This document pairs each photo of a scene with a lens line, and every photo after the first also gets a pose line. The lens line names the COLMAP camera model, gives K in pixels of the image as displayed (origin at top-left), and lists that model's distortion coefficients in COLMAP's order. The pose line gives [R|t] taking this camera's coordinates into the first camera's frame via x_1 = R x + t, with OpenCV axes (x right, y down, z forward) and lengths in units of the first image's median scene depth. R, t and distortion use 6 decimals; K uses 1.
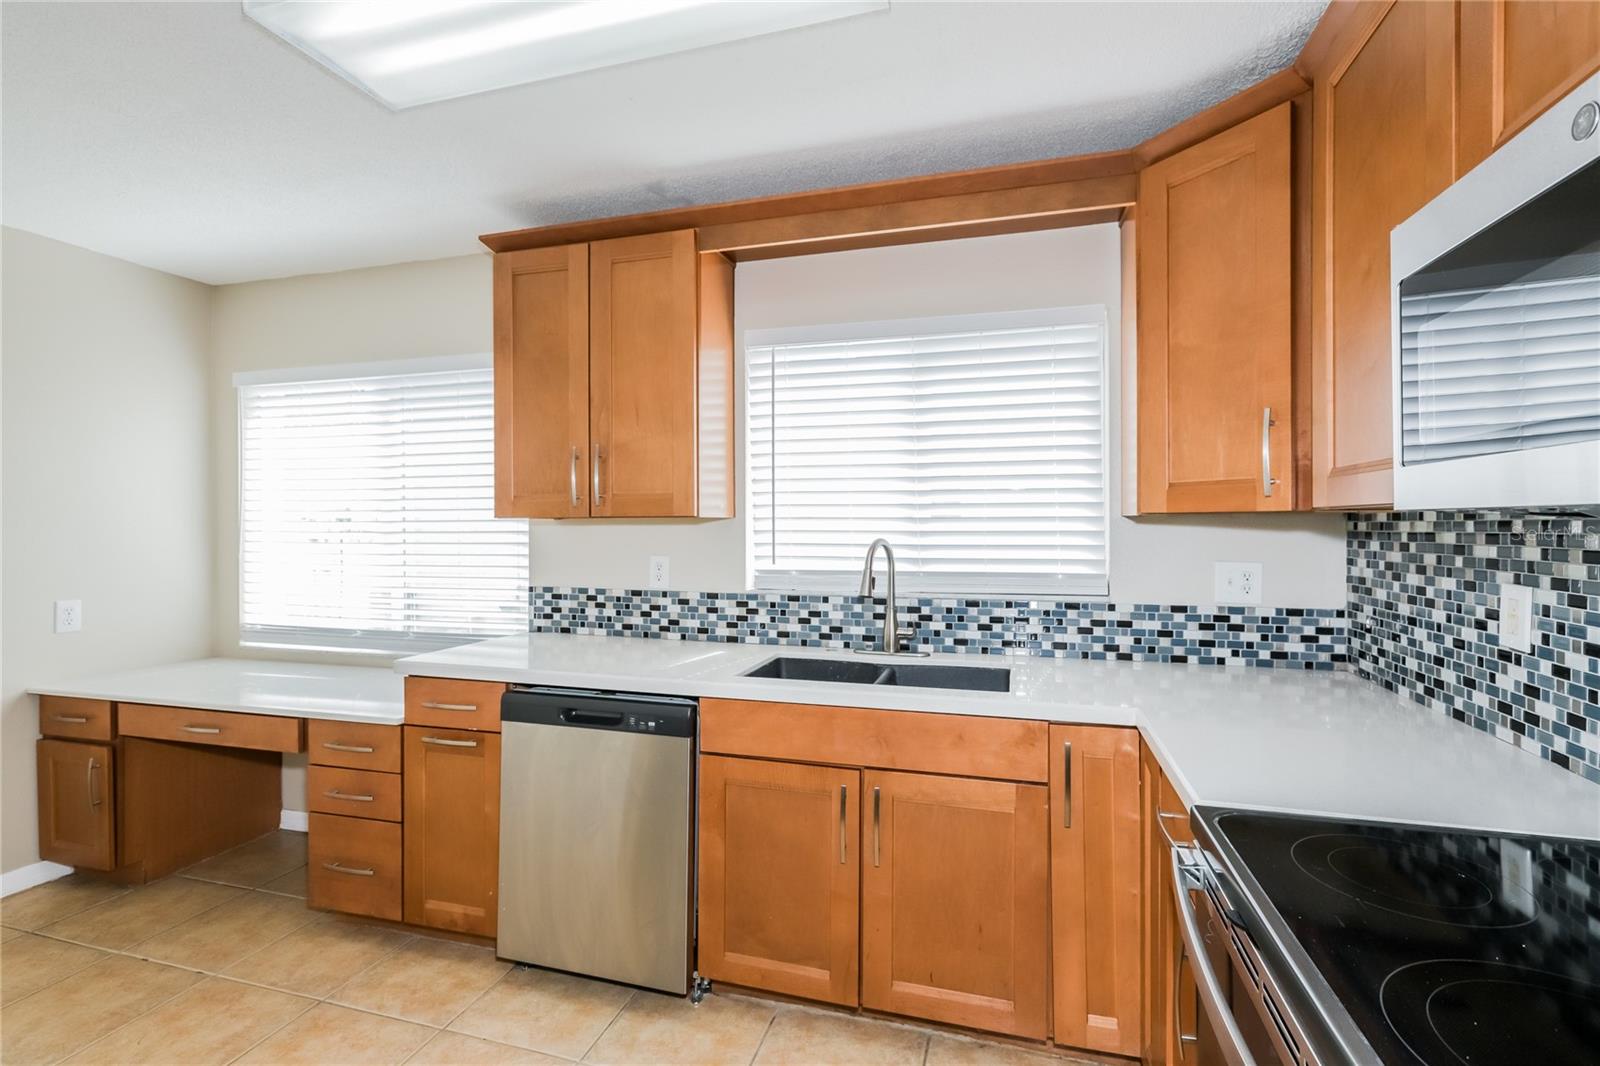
lens RADIAL K [[729.7, 0, 804.0], [0, 729.7, 527.6], [0, 0, 1]] dist [0.001204, 0.001331]
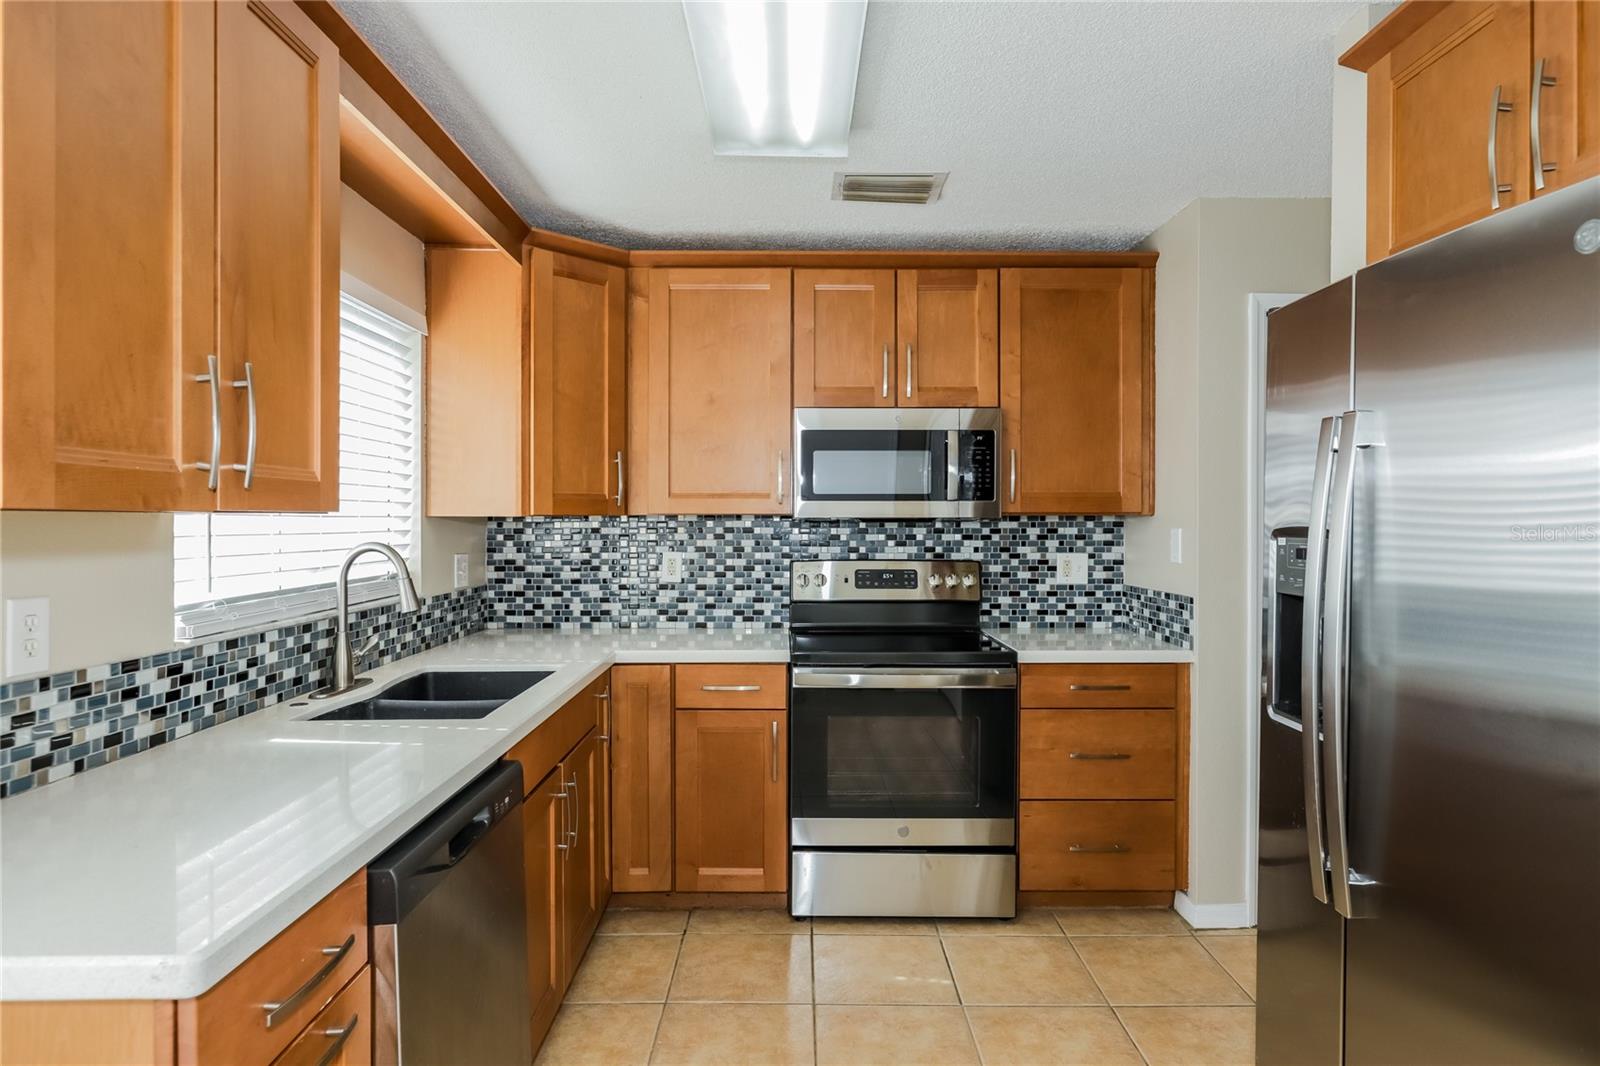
lens RADIAL K [[914.0, 0, 806.8], [0, 914.0, 527.1], [0, 0, 1]] dist [-0.003416, 0.006773]
pose [[-0.292435, -0.005093, 0.956272, -0.876101], [0.005598, 0.999960, 0.007038, -0.005108], [-0.956269, 0.007411, -0.292395, 0.736162]]
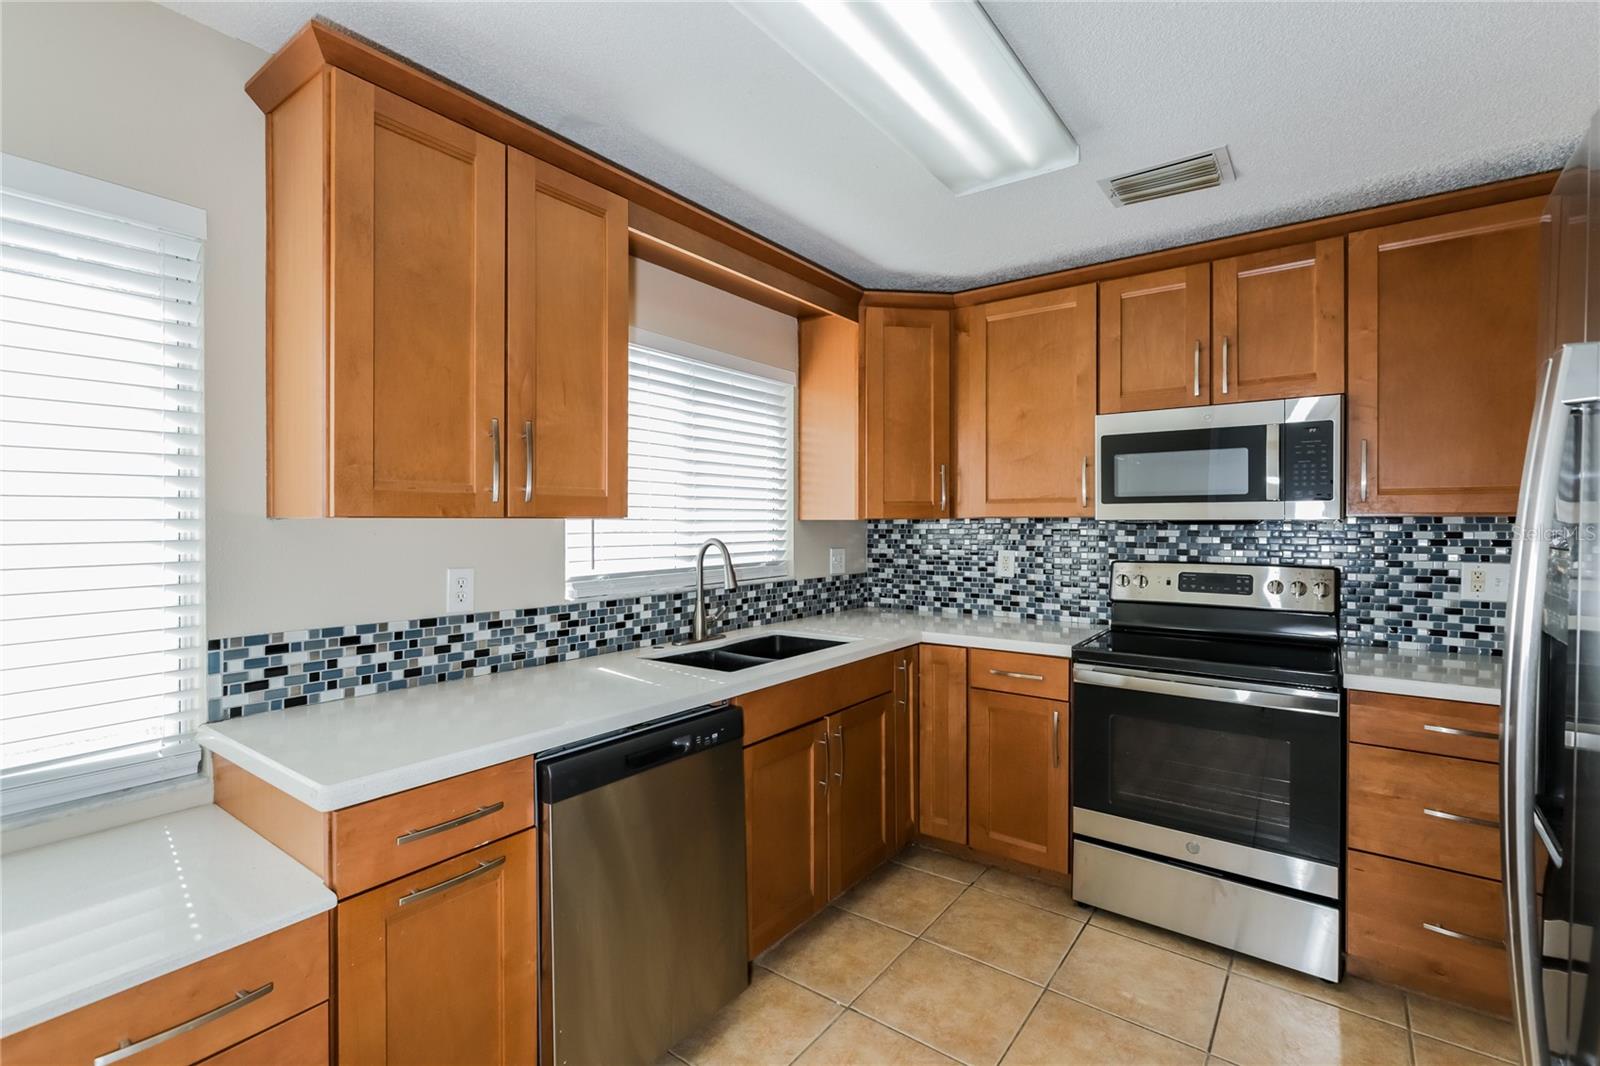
lens RADIAL K [[729.7, 0, 796.1], [0, 729.7, 525.7], [0, 0, 1]] dist [0.001204, 0.001331]
pose [[0.348451, -0.002279, 0.937324, -0.803082], [0.005046, 0.999987, 0.000555, -0.004061], [-0.937313, 0.004536, 0.348458, 0.426063]]
